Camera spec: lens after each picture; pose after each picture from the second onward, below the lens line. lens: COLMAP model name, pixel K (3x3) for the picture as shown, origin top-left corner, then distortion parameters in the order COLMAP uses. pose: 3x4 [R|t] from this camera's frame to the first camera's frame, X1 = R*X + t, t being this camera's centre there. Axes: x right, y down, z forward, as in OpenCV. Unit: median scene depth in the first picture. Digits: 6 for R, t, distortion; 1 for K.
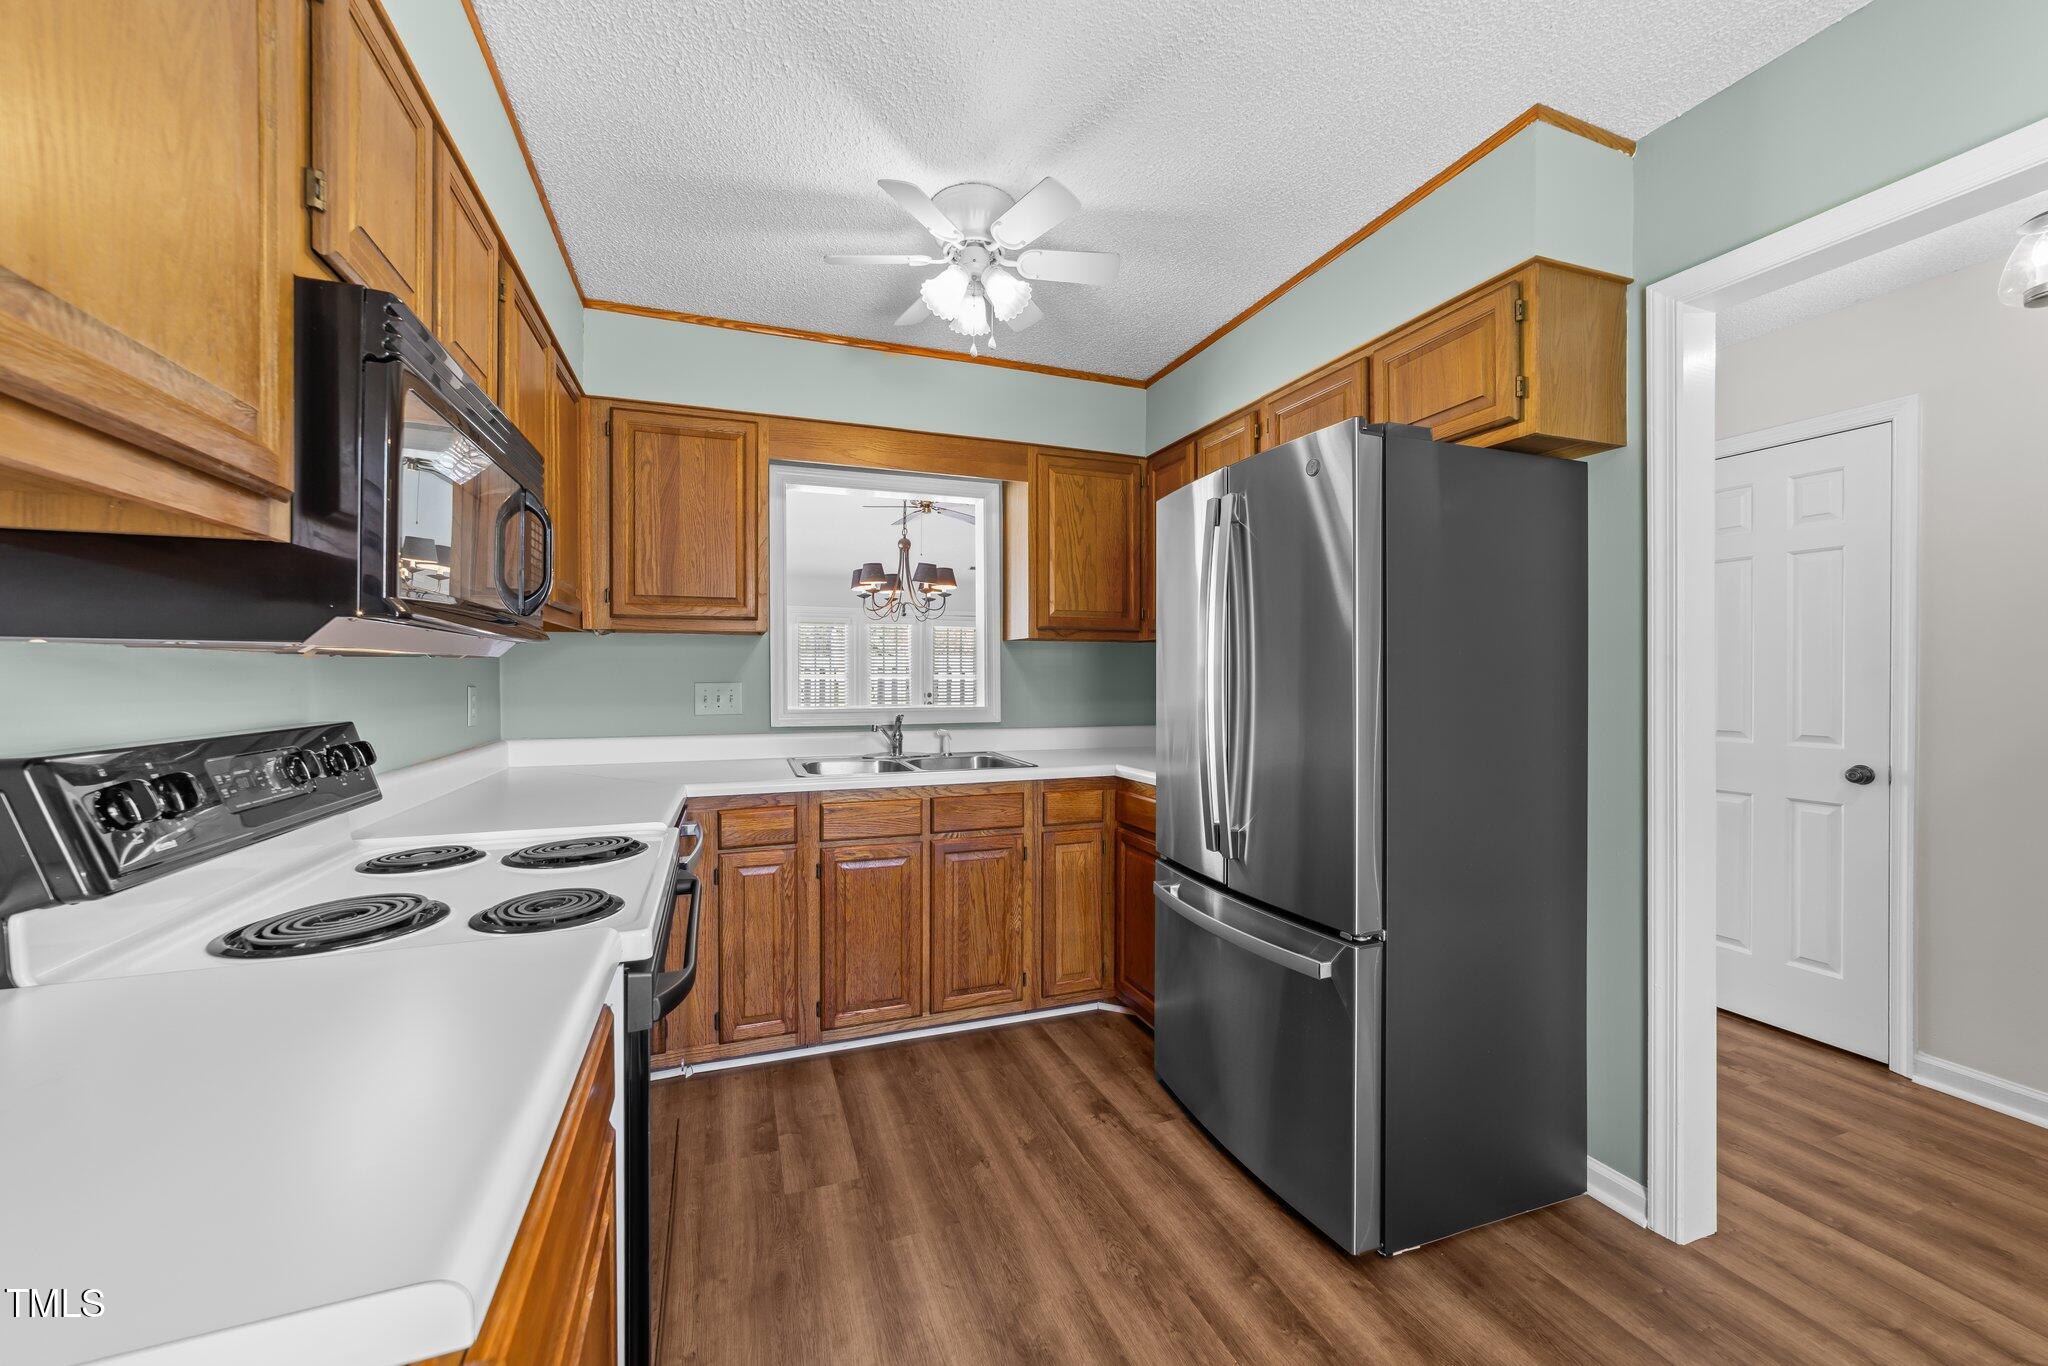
lens RADIAL K [[805.3, 0, 1024.0], [0, 805.3, 683.0], [0, 0, 1]] dist [0.000596, 0.000117]
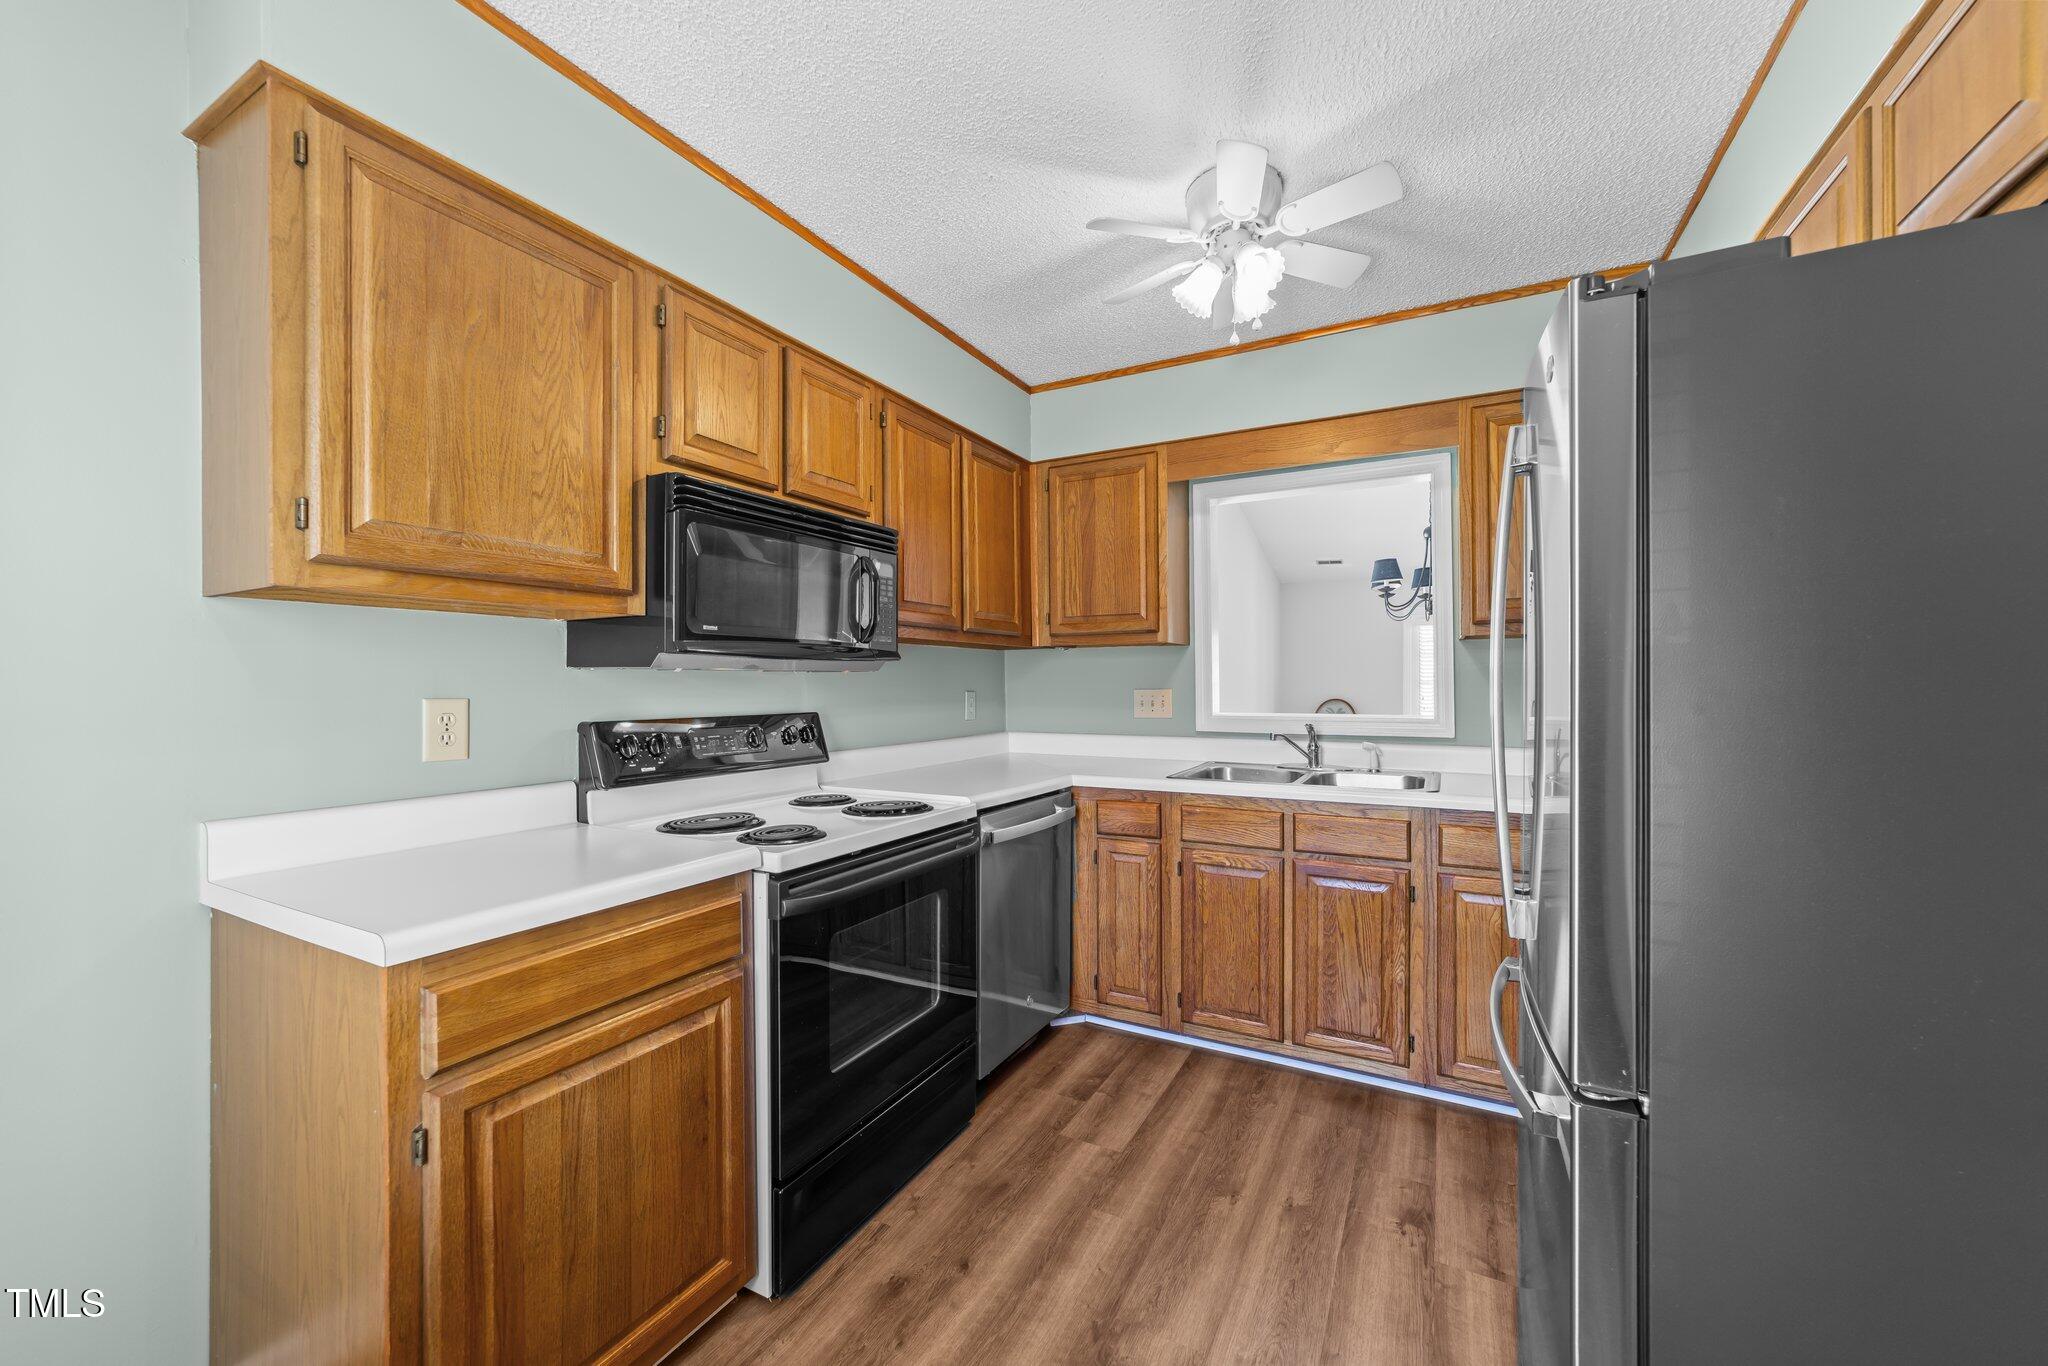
lens RADIAL K [[803.6, 0, 1016.9], [0, 803.6, 693.7], [0, 0, 1]] dist [0.000523, 0.006472]
pose [[0.647147, 0.005188, -0.762348, 0.402774], [-0.001980, 0.999985, 0.005125, 0.000326], [0.762363, -0.001807, 0.647148, 0.159216]]
